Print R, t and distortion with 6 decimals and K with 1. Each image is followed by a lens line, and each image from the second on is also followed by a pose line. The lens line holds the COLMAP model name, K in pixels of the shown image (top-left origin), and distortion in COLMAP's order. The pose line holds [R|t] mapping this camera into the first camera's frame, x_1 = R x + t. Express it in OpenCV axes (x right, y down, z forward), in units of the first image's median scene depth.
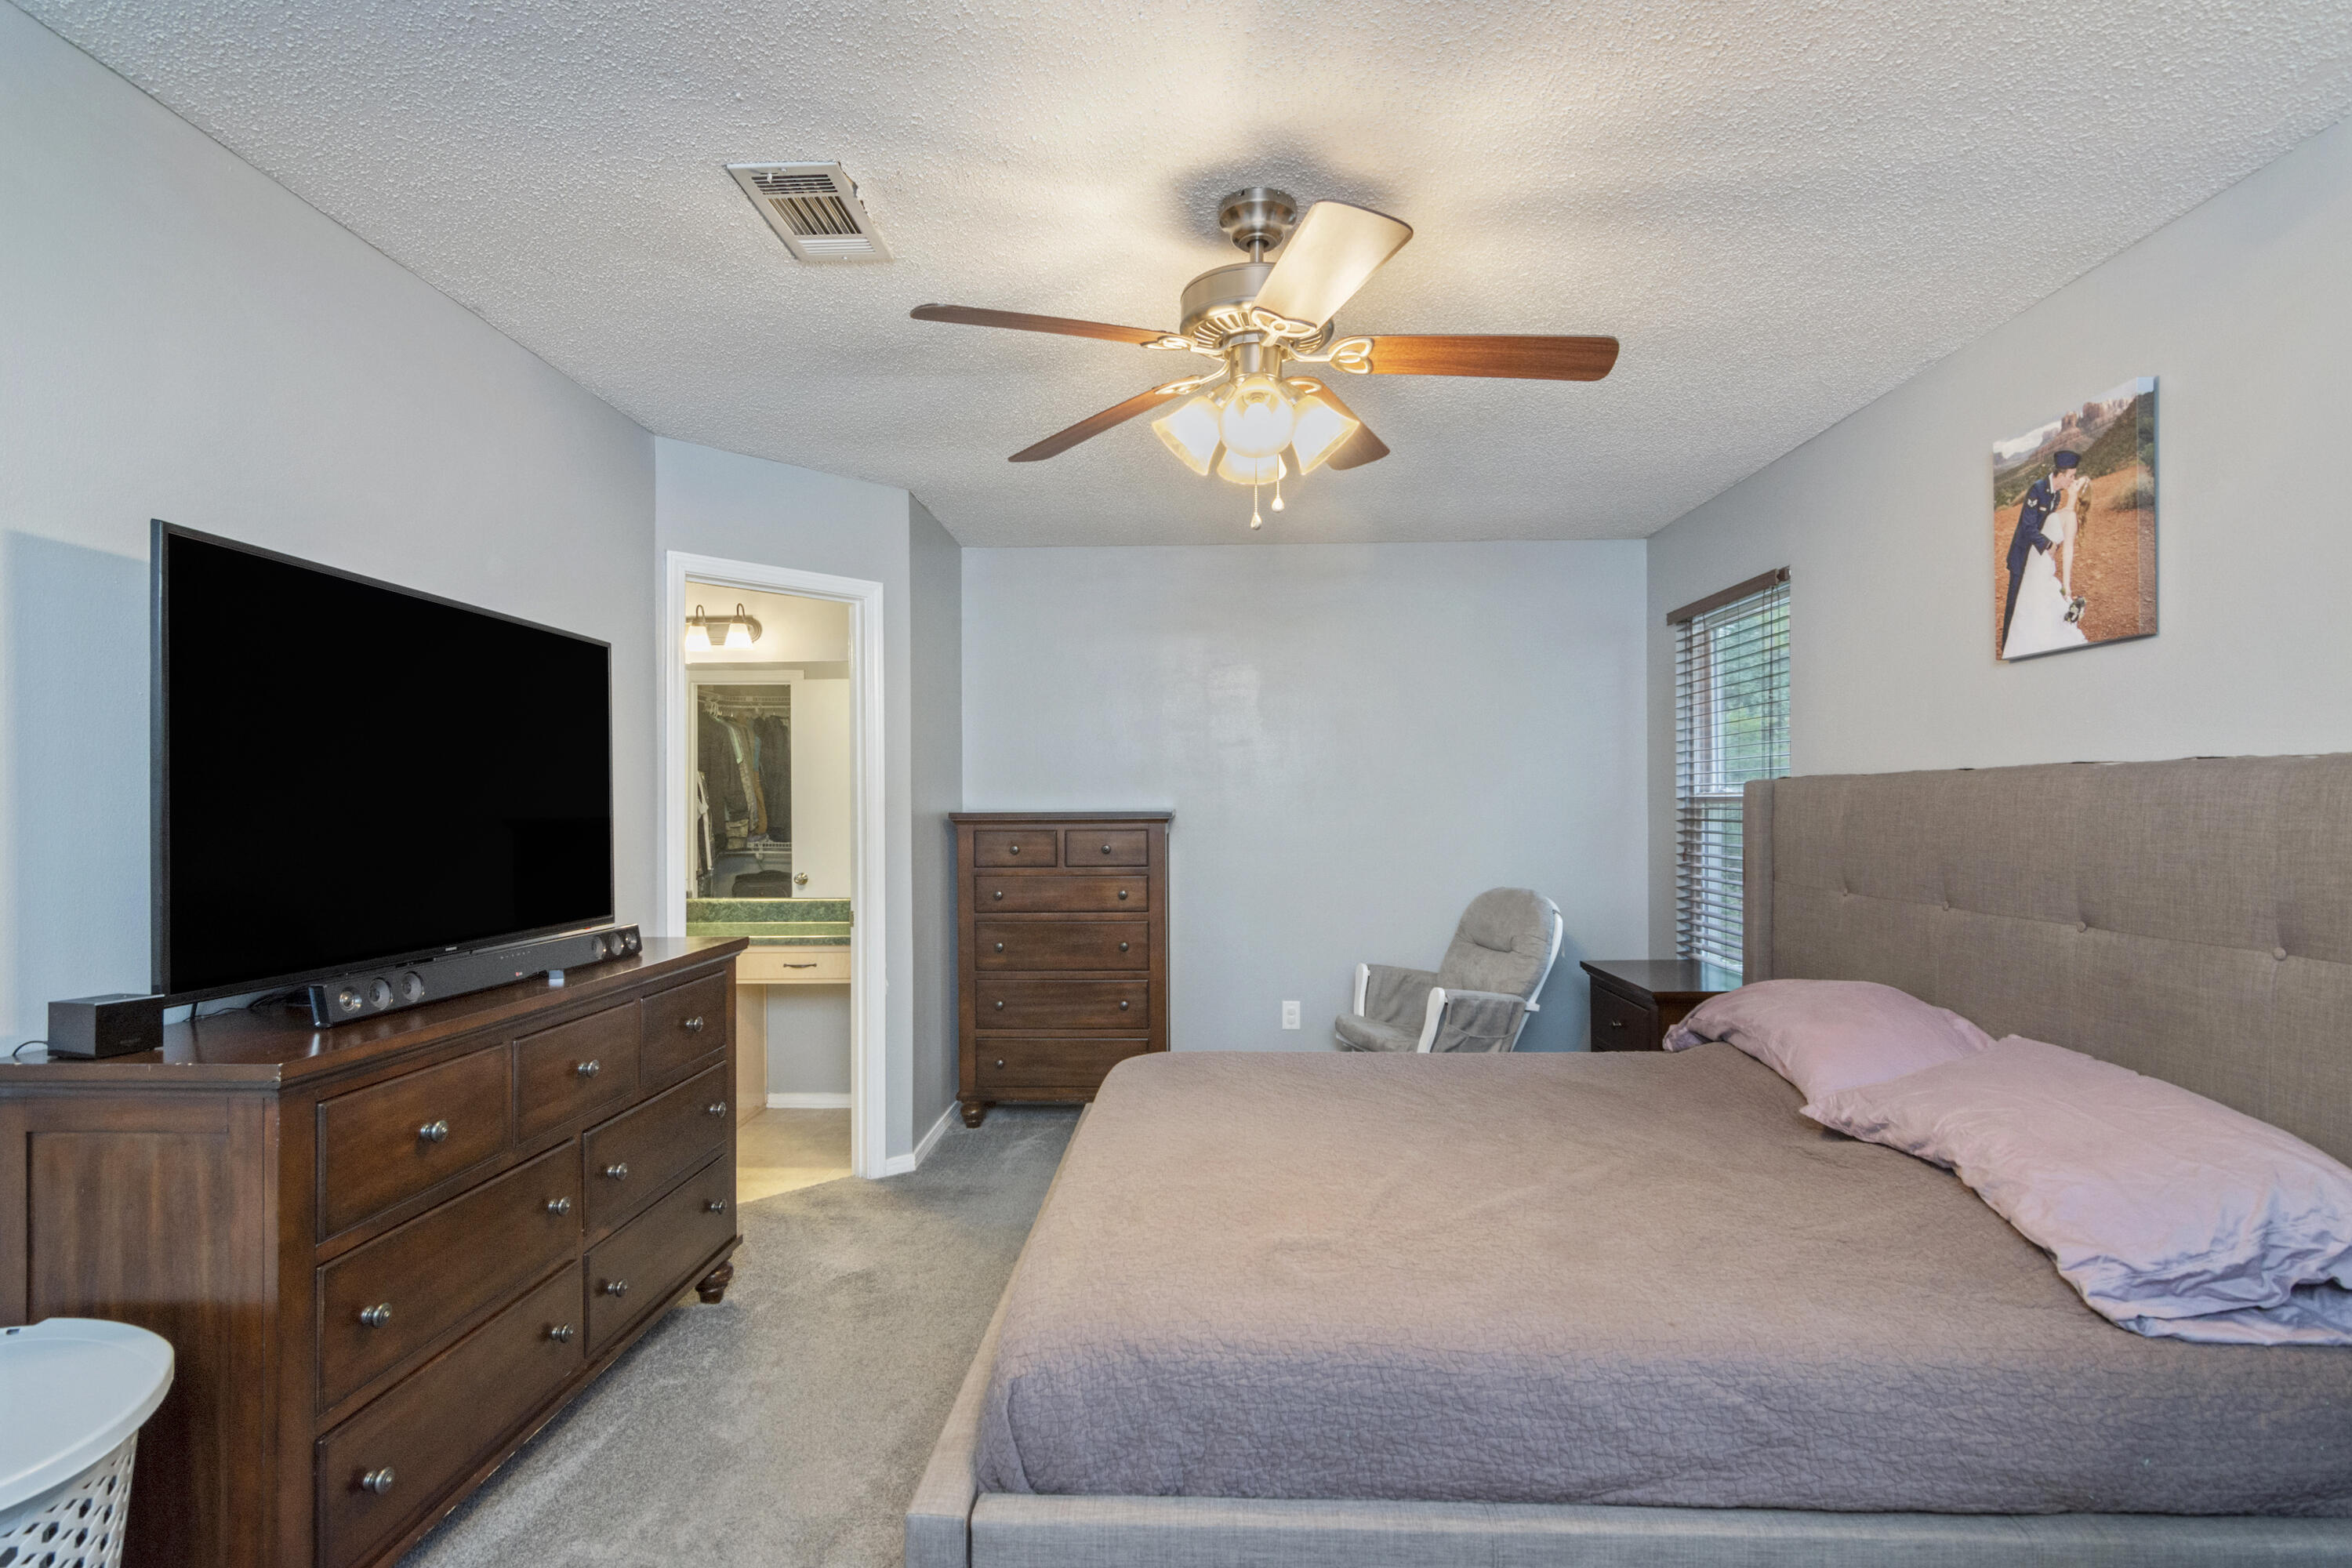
lens RADIAL K [[1137.6, 0, 1192.4], [0, 1137.6, 796.3], [0, 0, 1]] dist [-0.002176, 0.001995]
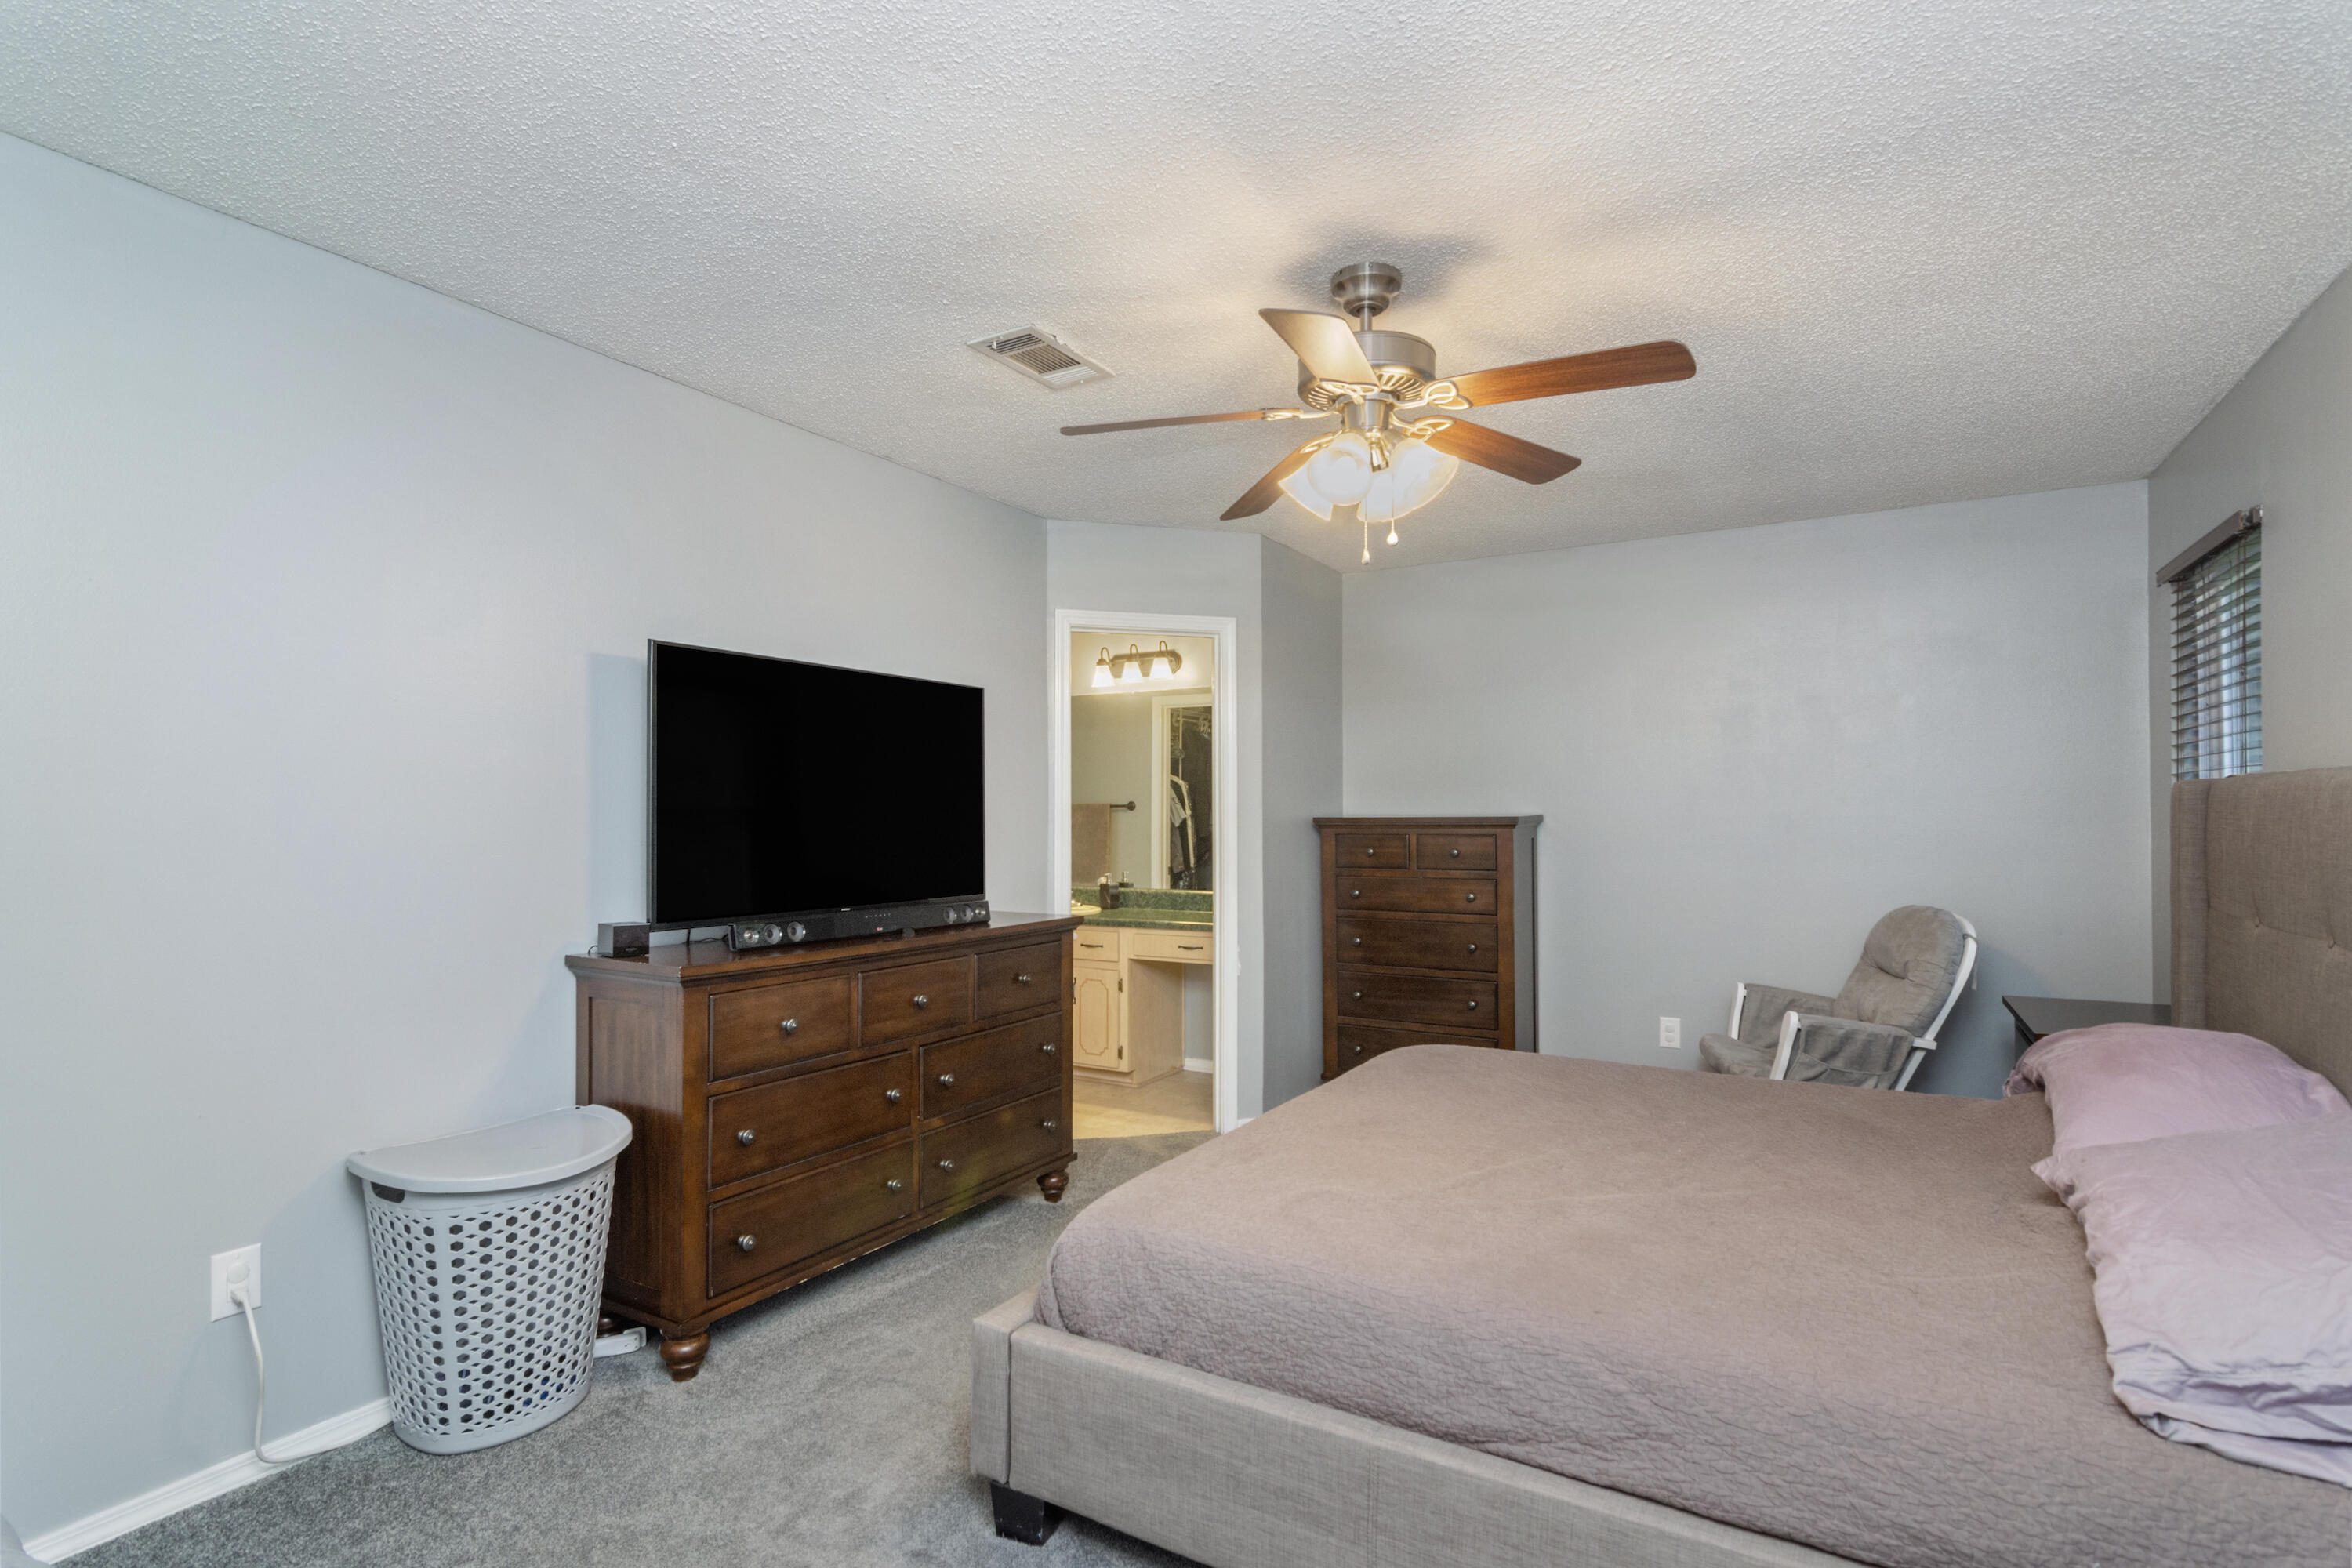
lens RADIAL K [[1124.3, 0, 1161.1], [0, 1124.3, 792.1], [0, 0, 1]] dist [-0.000709, 0.001138]
pose [[0.877229, -0.007254, -0.480017, 0.490711], [0.002980, 0.999949, -0.009665, -0.000207], [0.480062, 0.007048, 0.877206, -0.080126]]
